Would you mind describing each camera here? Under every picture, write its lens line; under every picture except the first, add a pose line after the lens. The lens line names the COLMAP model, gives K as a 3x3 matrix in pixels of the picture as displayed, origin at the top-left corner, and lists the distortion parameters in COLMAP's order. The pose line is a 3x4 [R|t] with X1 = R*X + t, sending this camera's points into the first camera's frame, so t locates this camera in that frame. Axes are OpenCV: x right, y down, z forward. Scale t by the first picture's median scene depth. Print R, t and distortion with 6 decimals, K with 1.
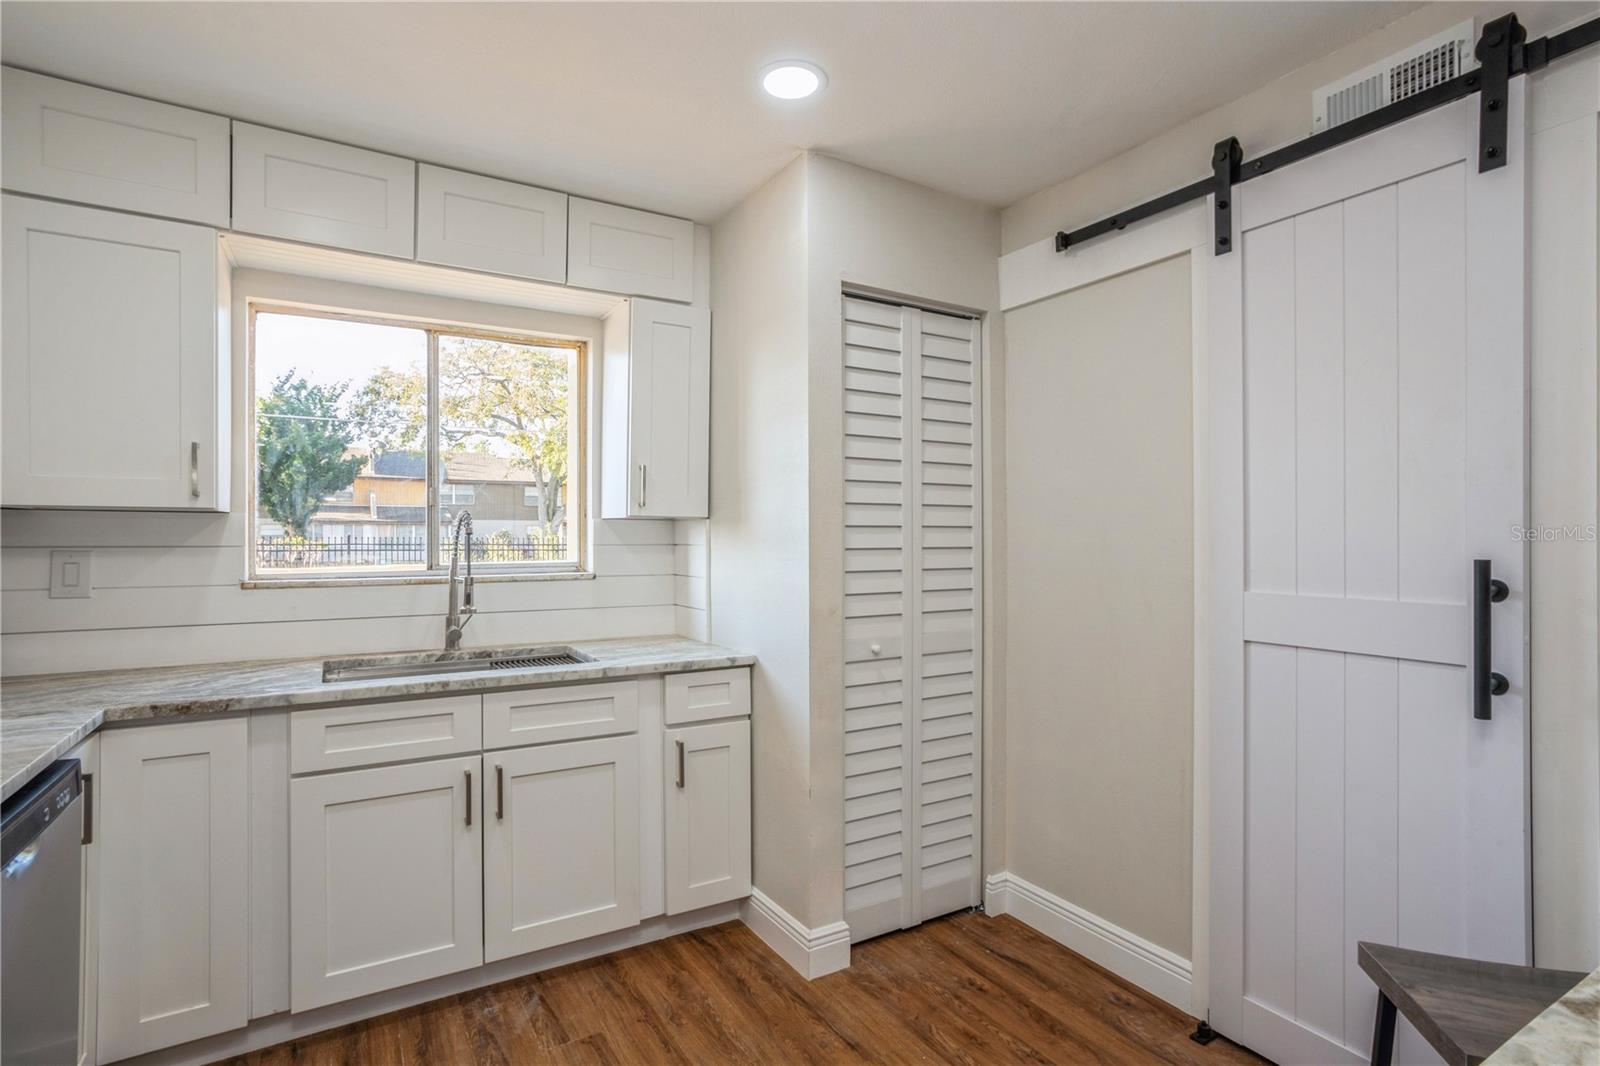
lens RADIAL K [[782.1, 0, 775.5], [0, 782.1, 533.2], [0, 0, 1]] dist [-0.051033, 0.036733]
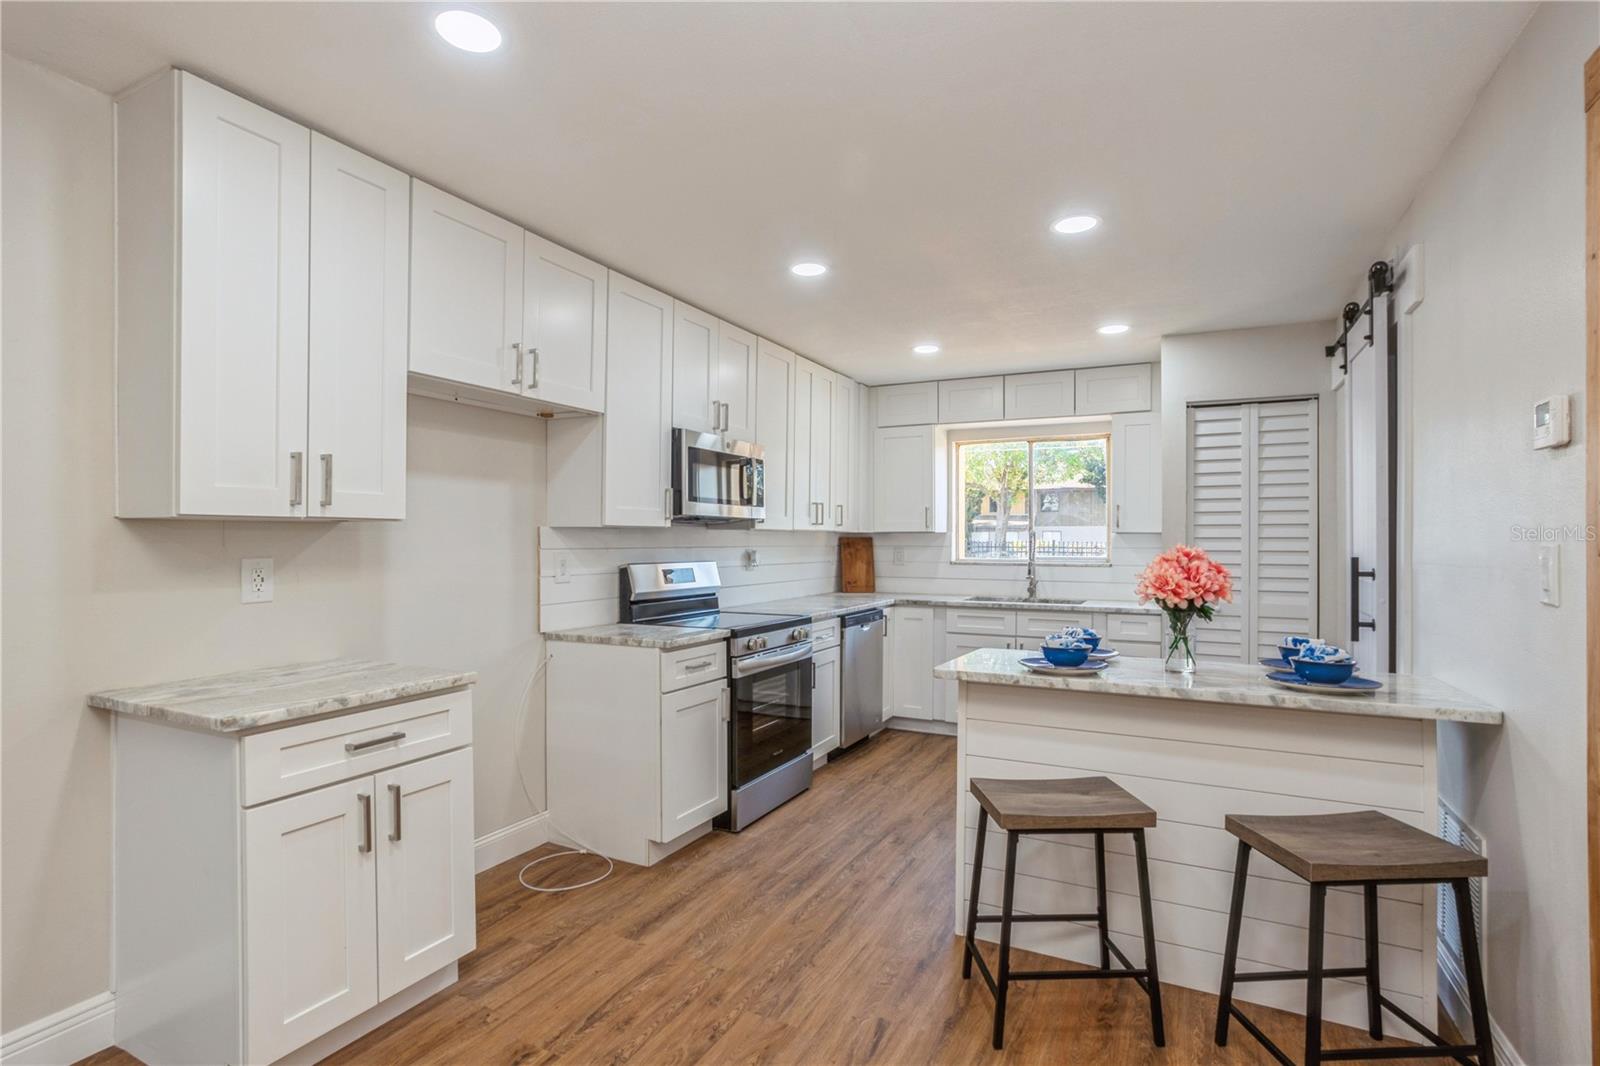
lens RADIAL K [[777.2, 0, 792.4], [0, 777.2, 533.9], [0, 0, 1]] dist [-0.006009, -0.000807]
pose [[0.540352, -0.005472, -0.841421, 1.063838], [0.000024, 0.999979, -0.006488, -0.006867], [0.841439, 0.003485, 0.540341, -0.714118]]
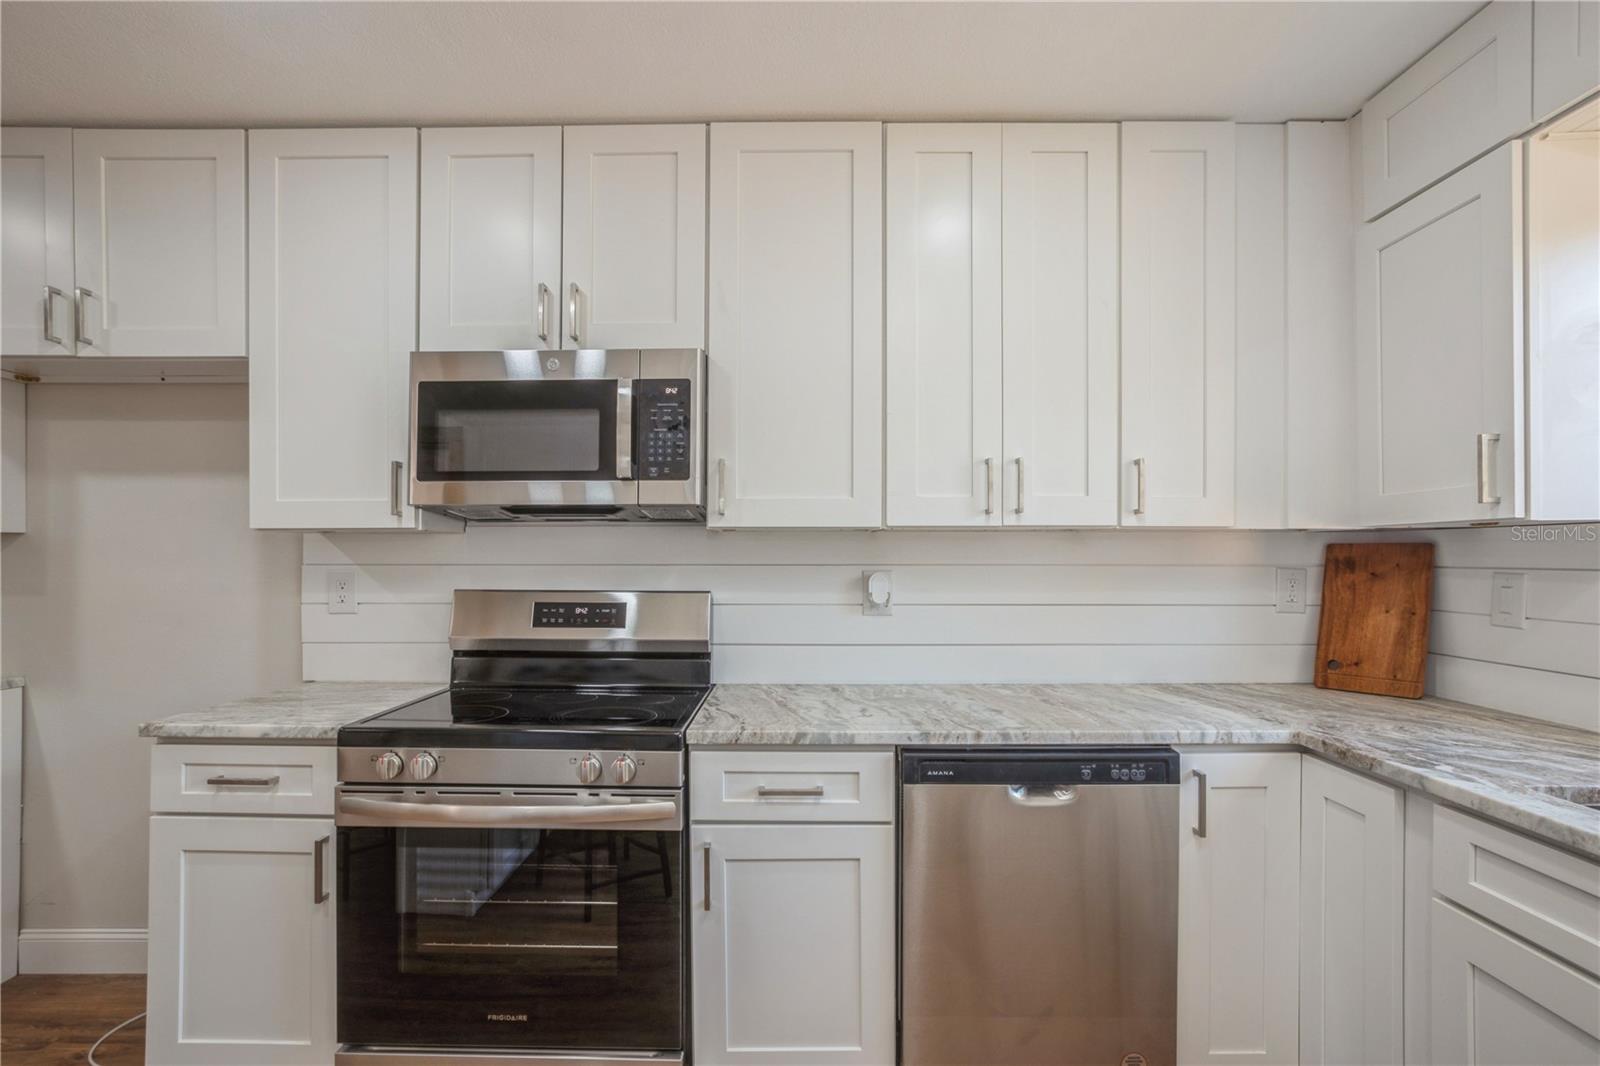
lens RADIAL K [[828.1, 0, 800.0], [0, 828.1, 533.0], [0, 0, 1]] dist [-0.003062, -0.000267]
pose [[-0.499106, -0.017486, -0.866365, 0.269287], [0.001876, 0.999772, -0.021259, -0.004179], [0.866539, -0.012236, -0.498959, 0.686333]]
